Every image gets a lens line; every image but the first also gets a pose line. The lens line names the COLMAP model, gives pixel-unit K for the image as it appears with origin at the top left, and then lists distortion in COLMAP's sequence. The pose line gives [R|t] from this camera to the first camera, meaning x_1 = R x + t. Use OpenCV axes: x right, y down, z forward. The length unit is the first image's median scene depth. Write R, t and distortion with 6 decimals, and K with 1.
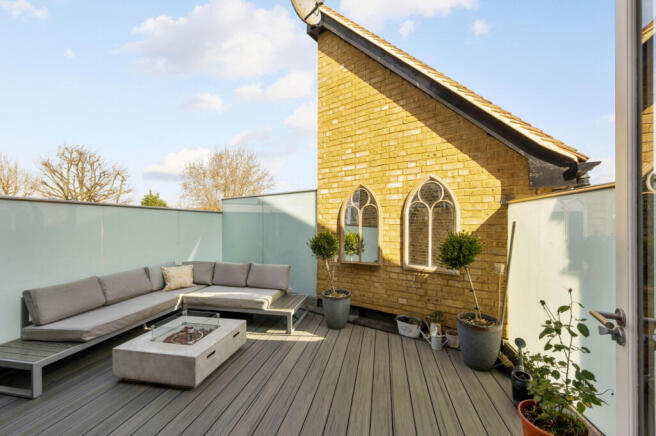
lens RADIAL K [[260.3, 0, 328.0], [0, 260.3, 218.0], [0, 0, 1]] dist [0.002147, 0.000116]
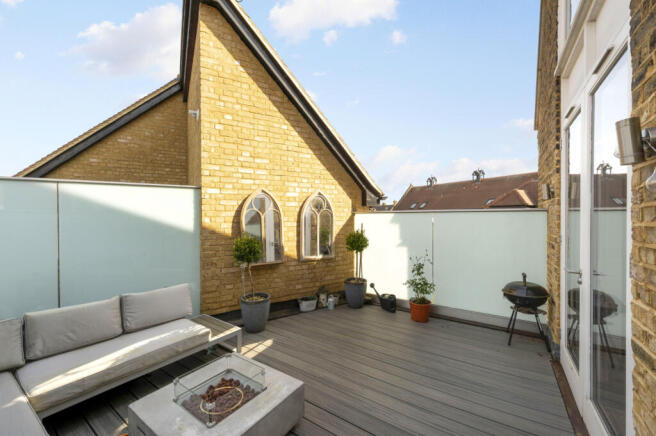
lens RADIAL K [[260.3, 0, 328.0], [0, 260.3, 218.0], [0, 0, 1]] dist [0.002147, 0.000116]
pose [[0.396672, 0.000951, 0.917960, -0.812199], [-0.008647, 0.999959, 0.002700, -0.020407], [-0.917920, -0.009008, 0.396664, 0.364233]]
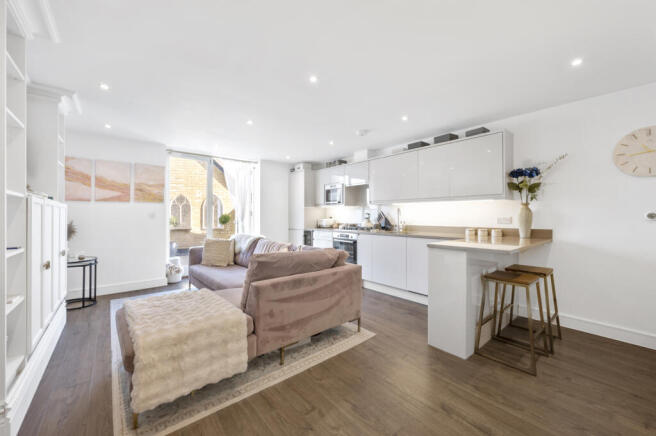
lens RADIAL K [[260.3, 0, 328.0], [0, 260.3, 218.0], [0, 0, 1]] dist [0.002147, 0.000116]
pose [[0.627139, -0.004907, 0.778892, -0.887208], [-0.008788, 0.999872, 0.013375, 0.039593], [-0.778857, -0.015233, 0.627016, -1.491777]]
